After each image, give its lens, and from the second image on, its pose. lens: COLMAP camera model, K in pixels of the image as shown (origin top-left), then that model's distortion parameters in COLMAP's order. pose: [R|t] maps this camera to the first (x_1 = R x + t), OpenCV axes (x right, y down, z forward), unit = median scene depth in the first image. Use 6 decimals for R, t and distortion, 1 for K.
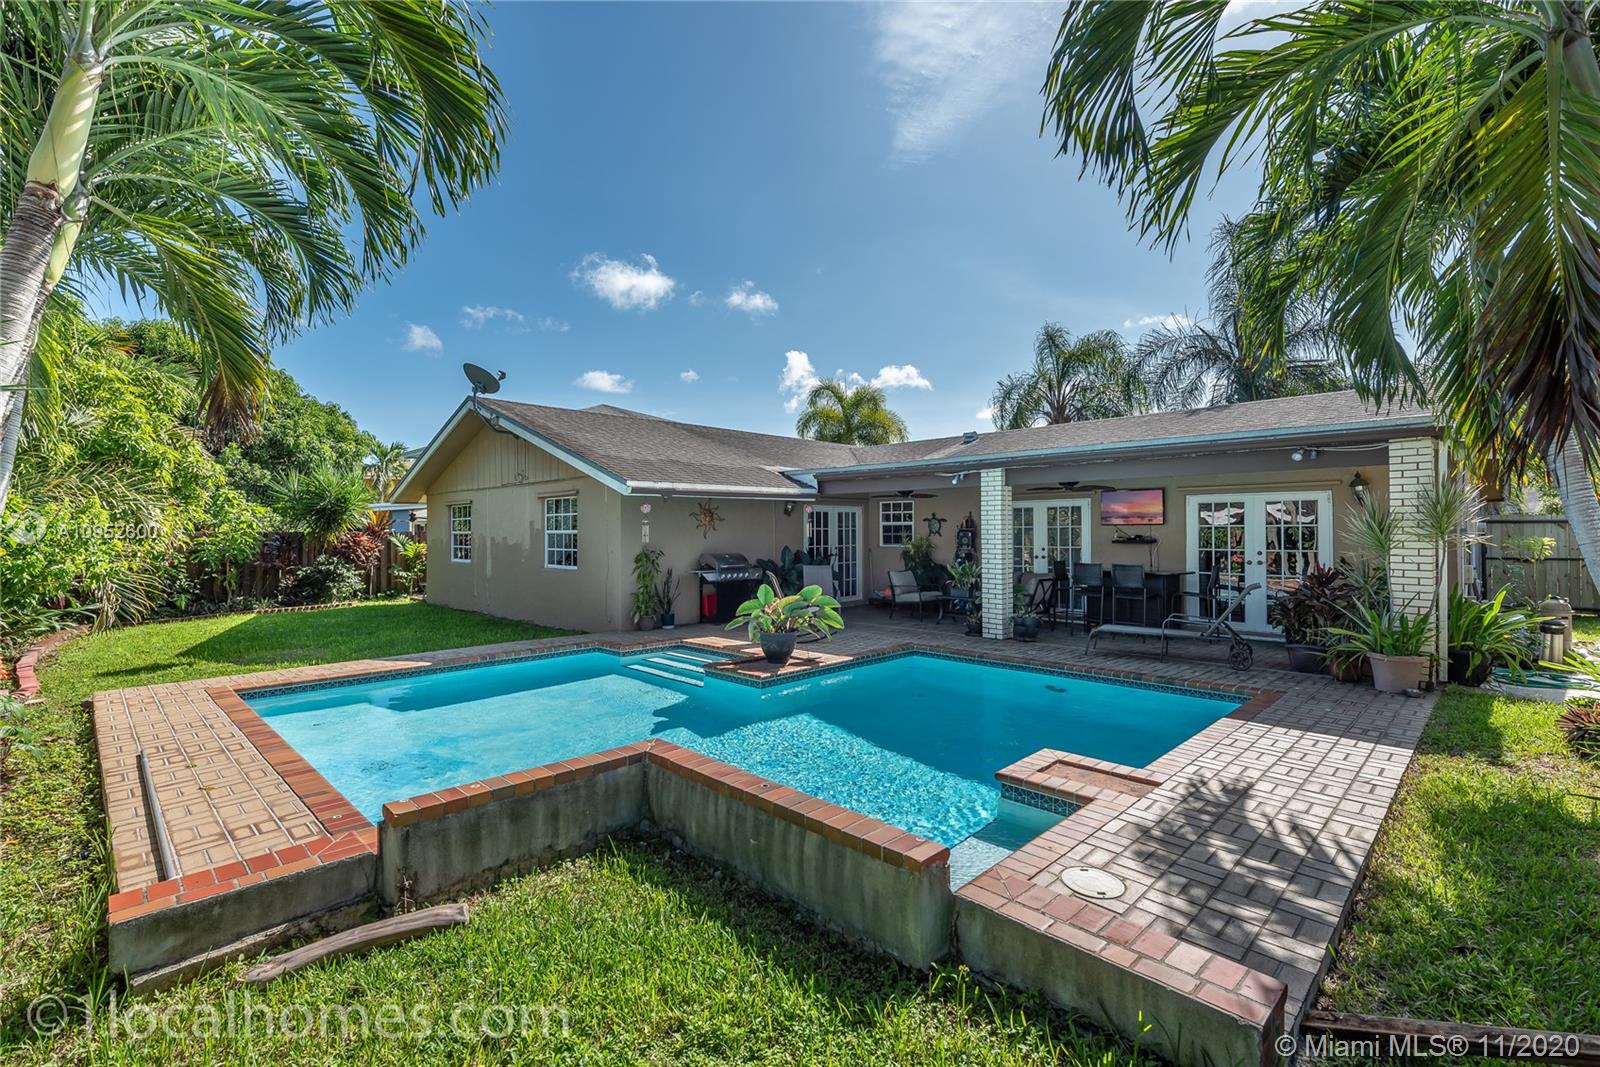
lens RADIAL K [[703.0, 0, 800.0], [0, 703.0, 533.5], [0, 0, 1]] dist [0.000824, -0.000331]
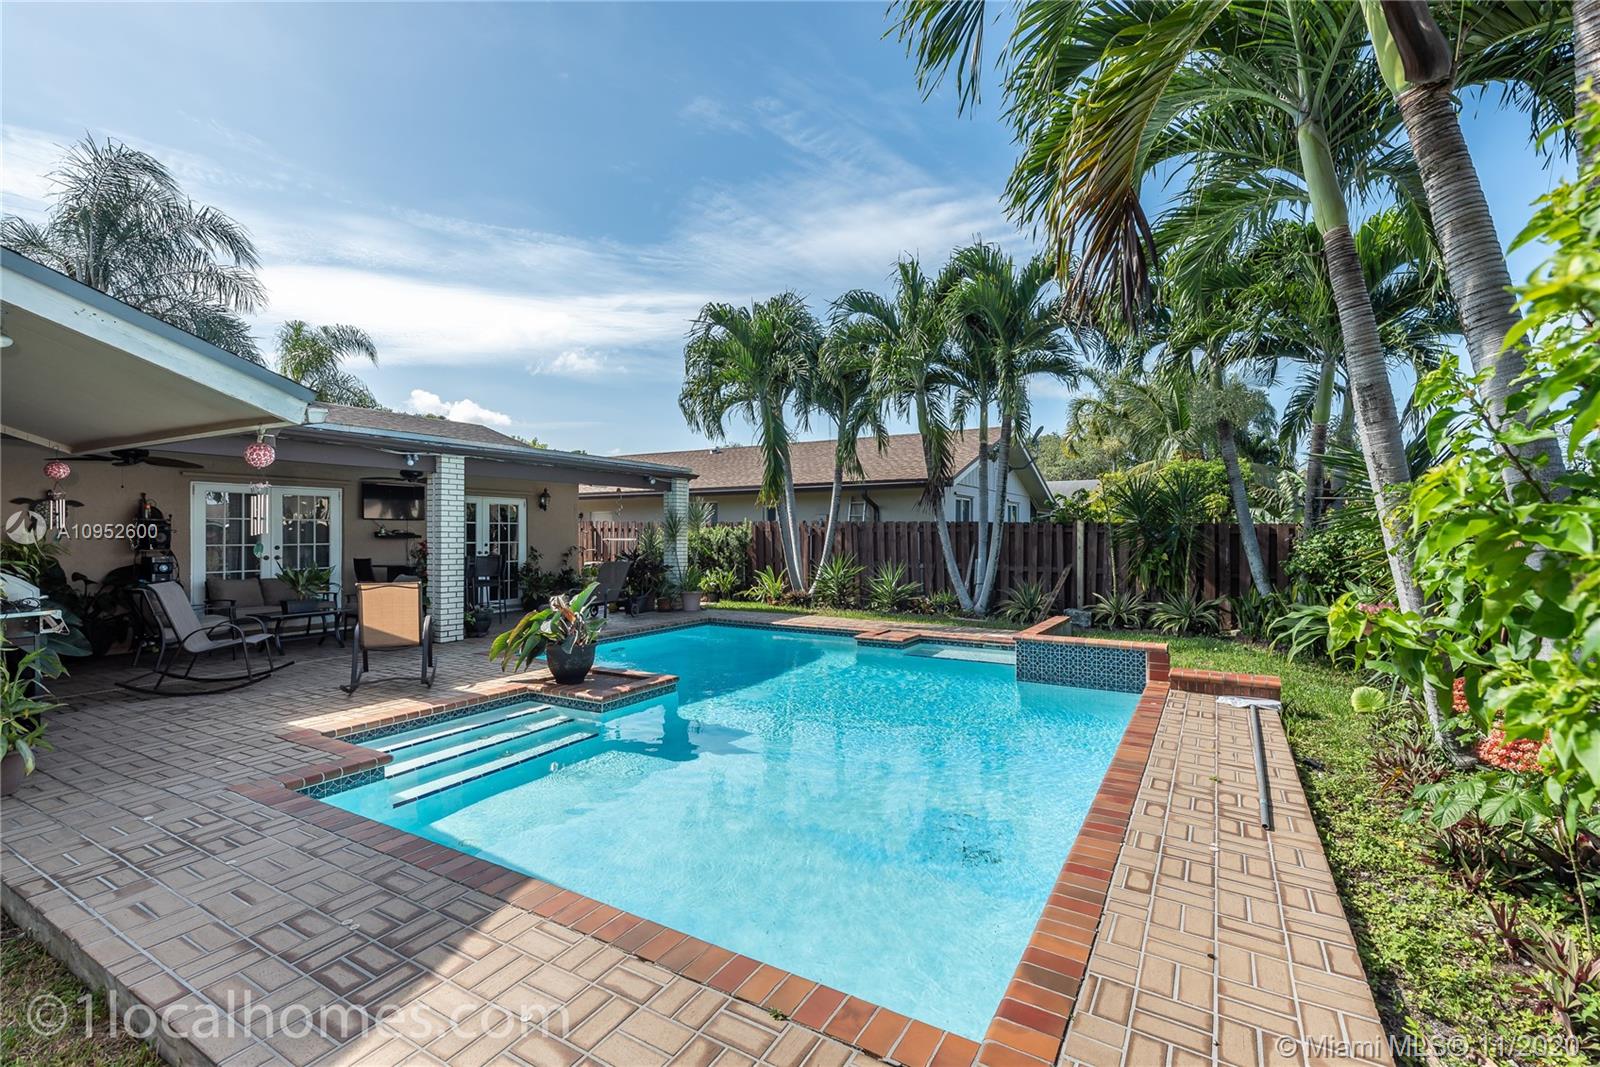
lens RADIAL K [[703.0, 0, 800.0], [0, 703.0, 533.5], [0, 0, 1]] dist [0.000824, -0.000331]
pose [[-0.228427, 0.007736, 0.973530, -0.858126], [0.003988, 0.999967, -0.007010, 0.020930], [-0.973553, 0.002281, -0.228450, 0.914183]]
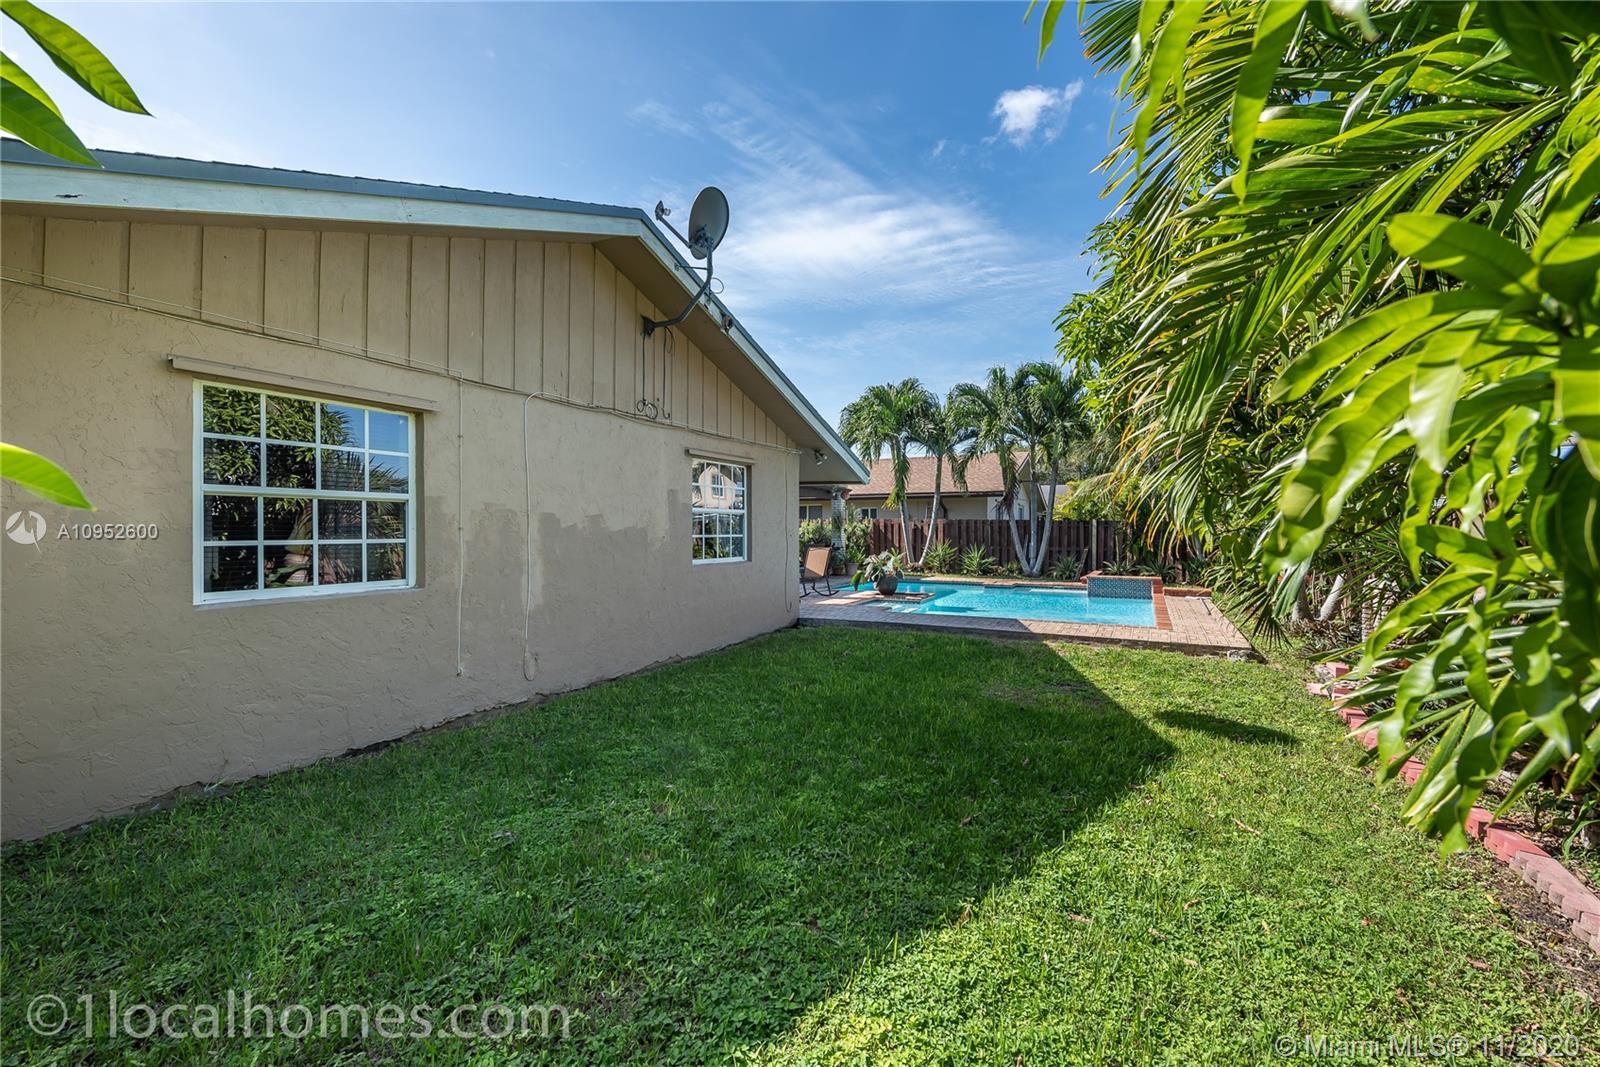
lens RADIAL K [[714.8, 0, 797.0], [0, 714.8, 490.1], [0, 0, 1]] dist [0.018842, 0.000012]
pose [[-0.306830, 0.062231, 0.949728, -1.612822], [0.000399, 0.997868, -0.065256, 0.046976], [-0.951764, -0.019644, -0.306201, 1.748555]]
